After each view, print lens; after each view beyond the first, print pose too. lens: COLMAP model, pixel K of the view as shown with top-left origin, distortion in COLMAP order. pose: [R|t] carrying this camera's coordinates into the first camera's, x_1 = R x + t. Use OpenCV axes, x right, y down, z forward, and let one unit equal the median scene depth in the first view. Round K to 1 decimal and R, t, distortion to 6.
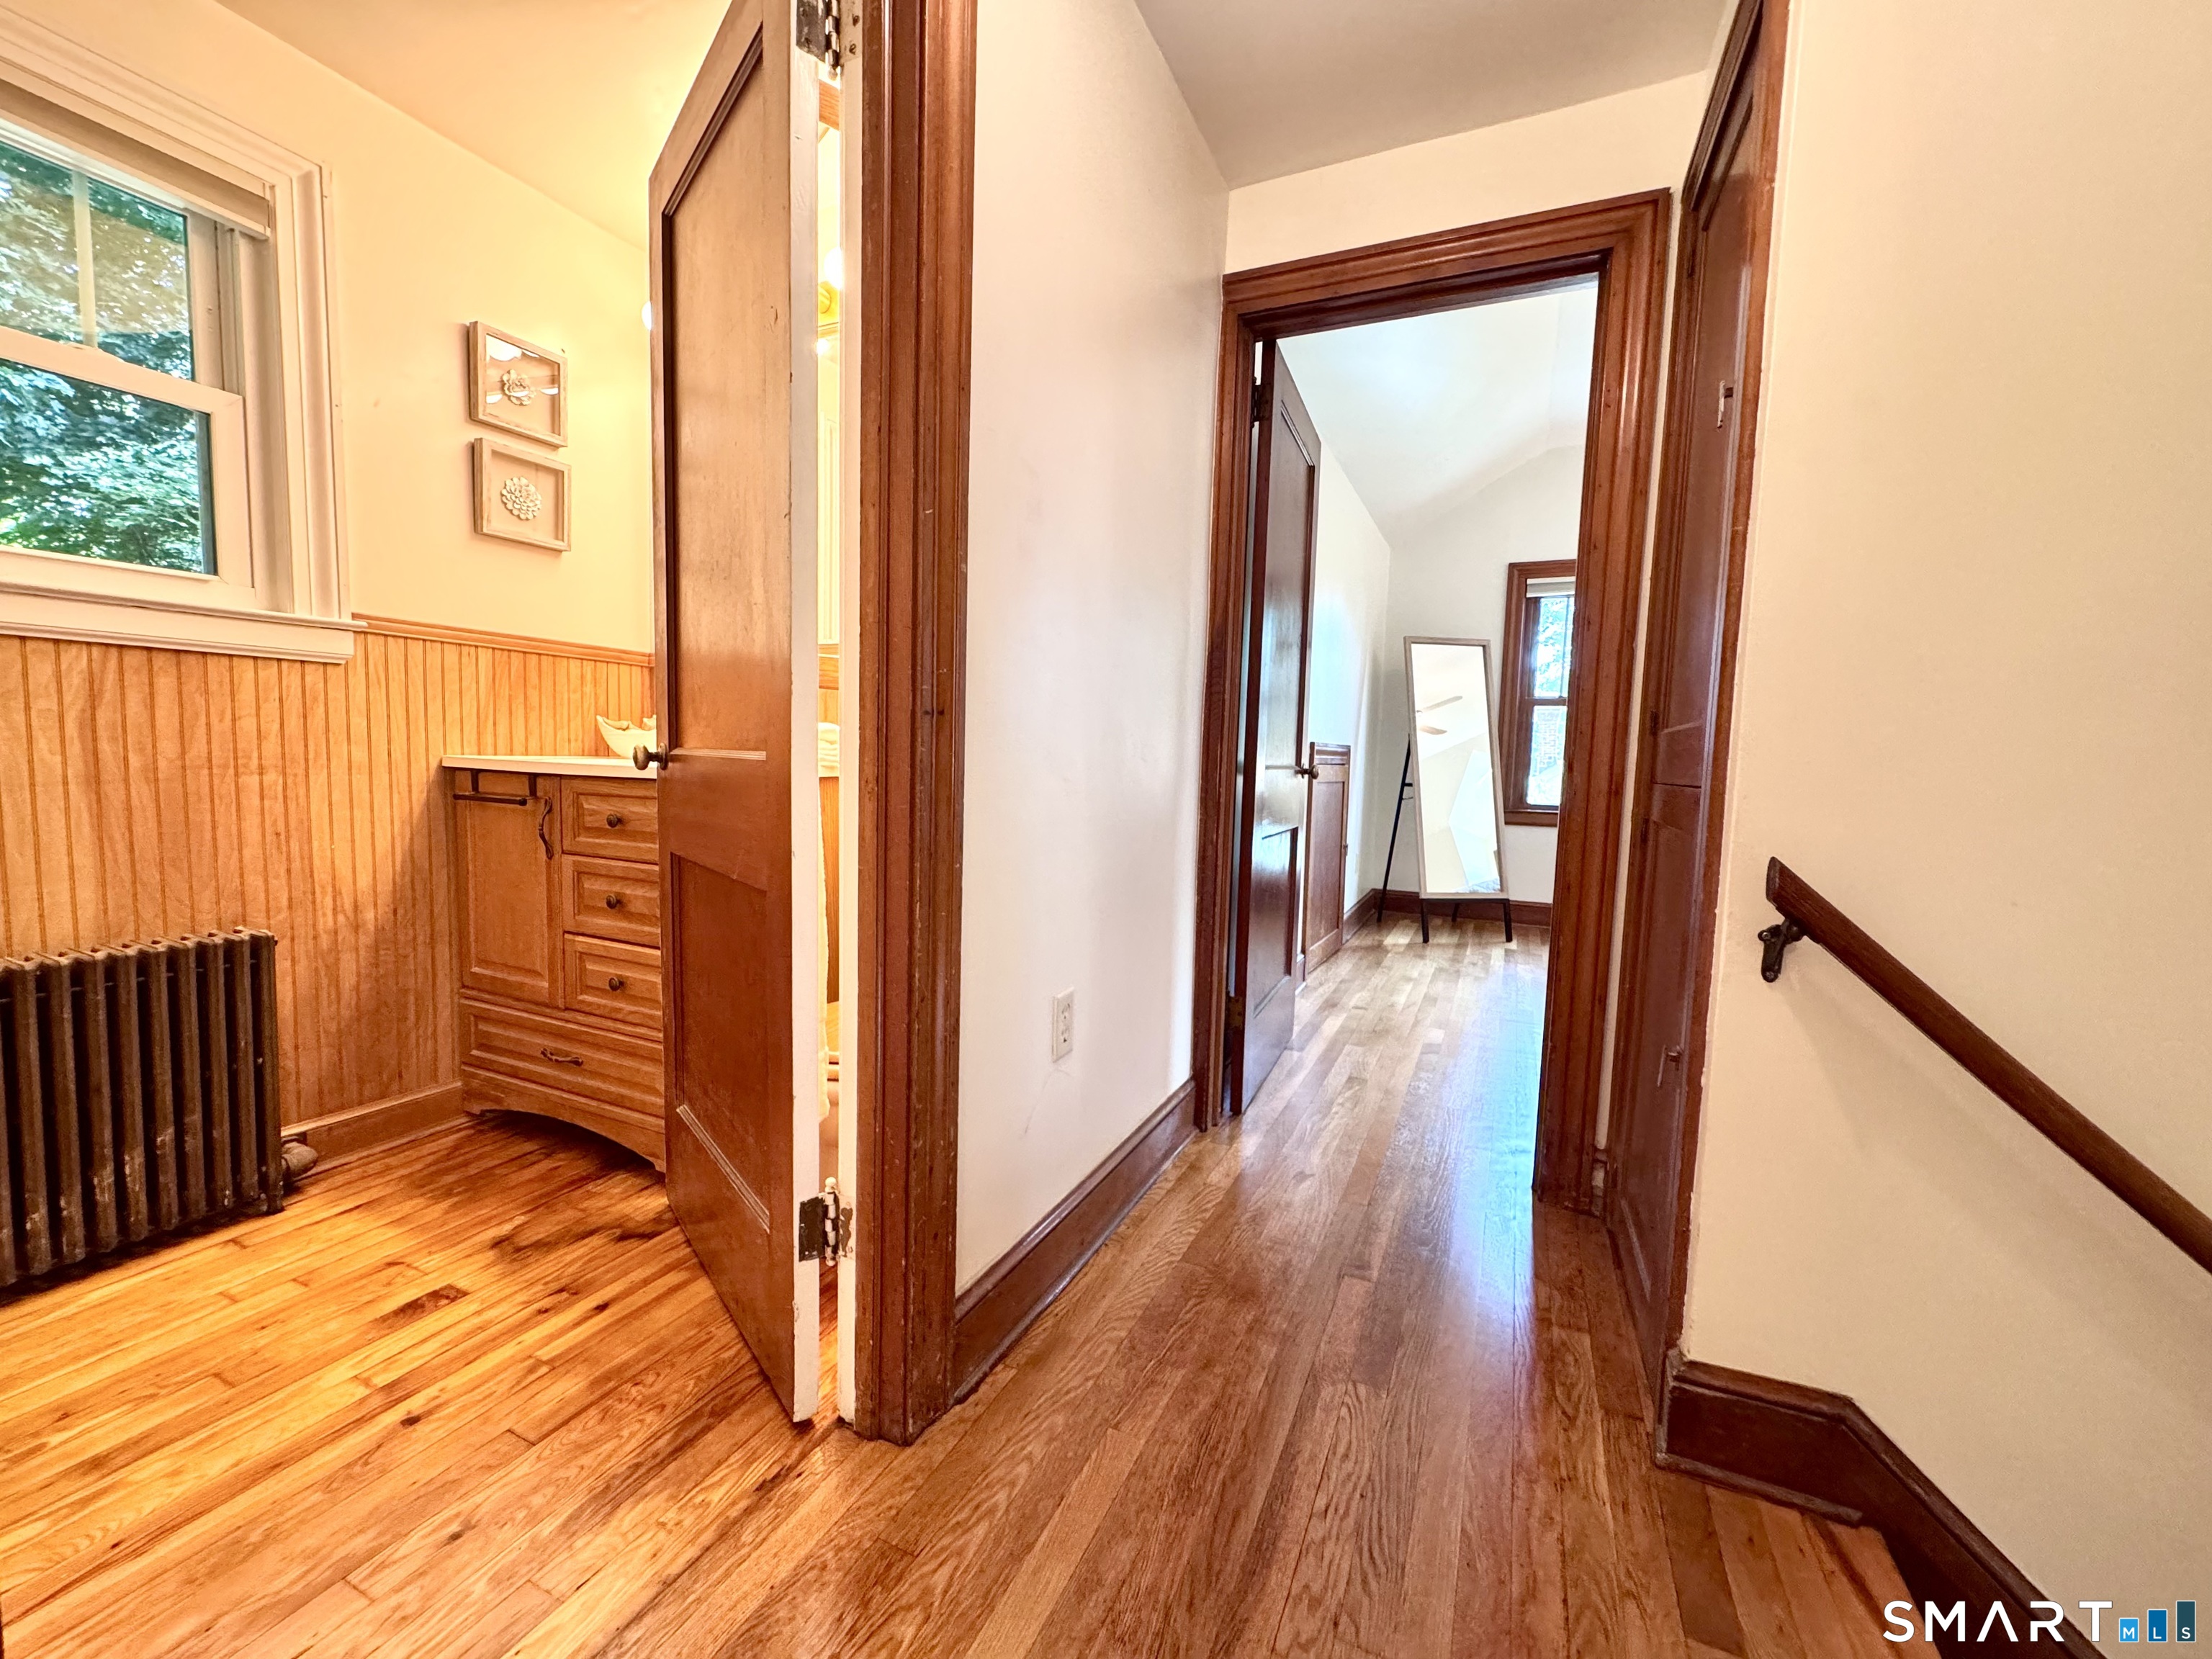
lens RADIAL K [[885.1, 0, 1106.3], [0, 885.1, 827.2], [0, 0, 1]] dist [-0.001165, 0.000325]
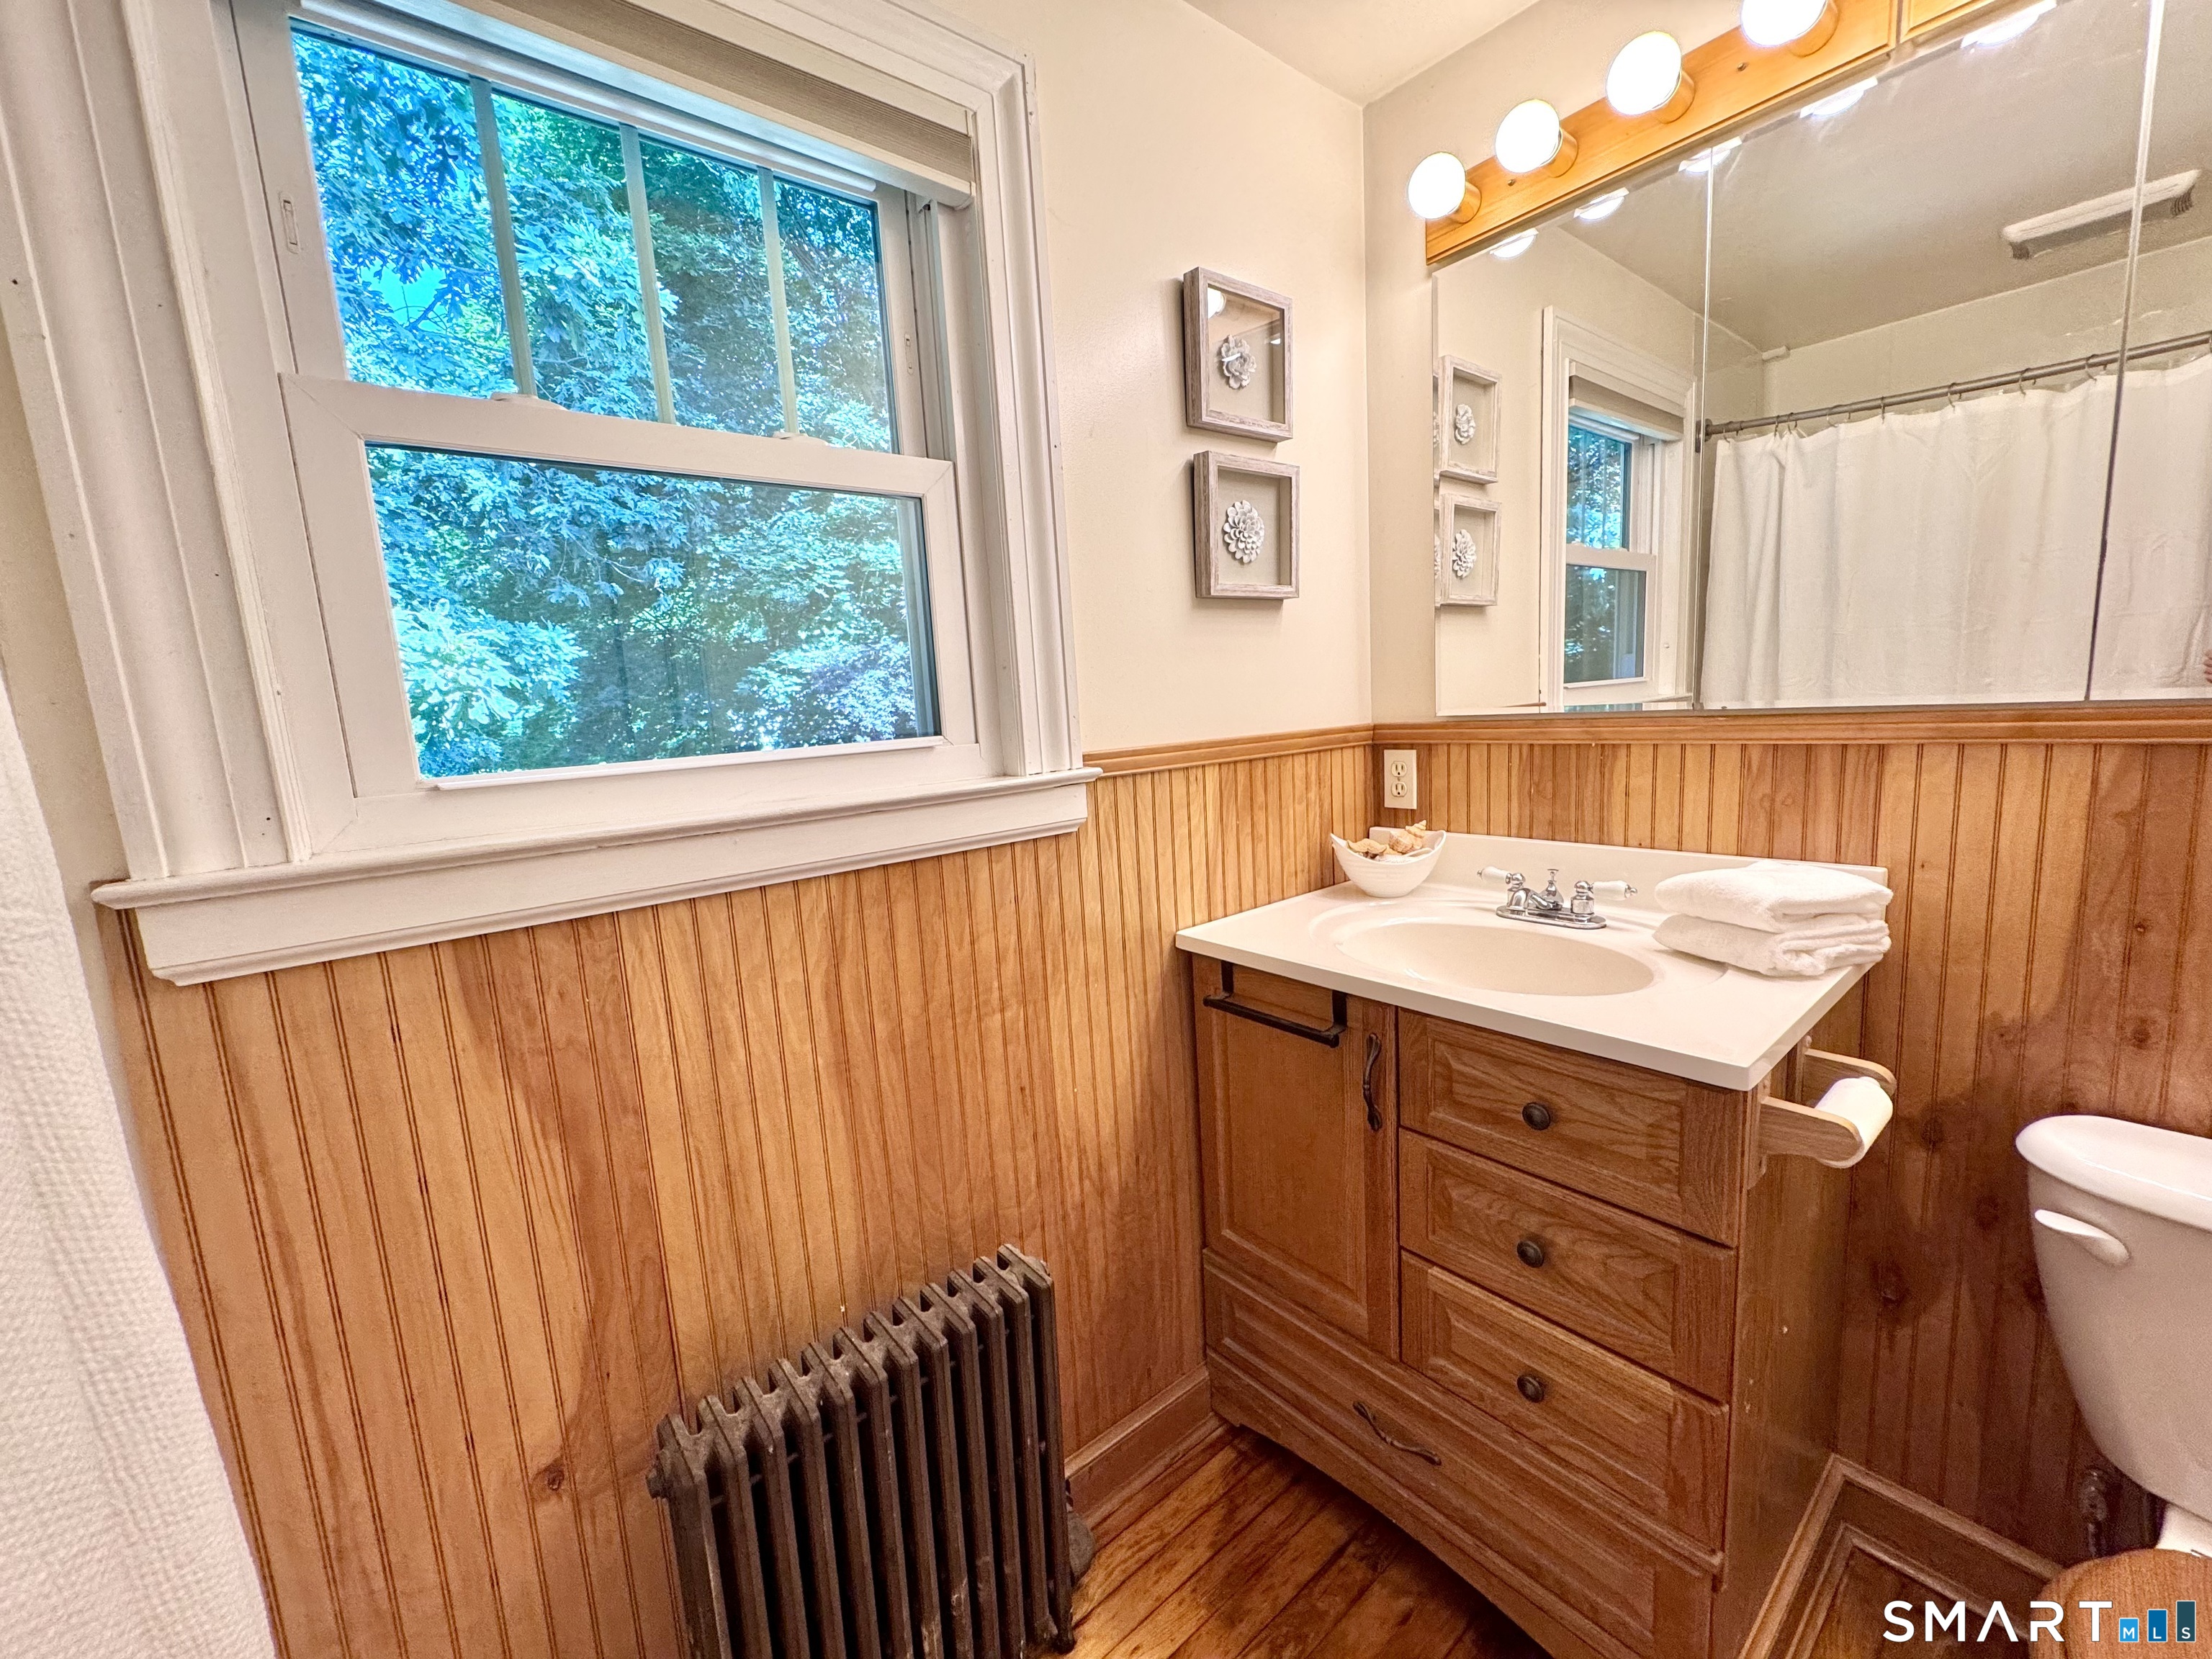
lens RADIAL K [[885.1, 0, 1113.0], [0, 885.1, 828.2], [0, 0, 1]] dist [-0.001165, 0.000325]
pose [[0.895365, -0.023037, -0.444737, -0.549162], [0.052620, 0.997138, 0.054285, -0.229252], [0.442214, -0.072007, 0.894014, 0.414825]]
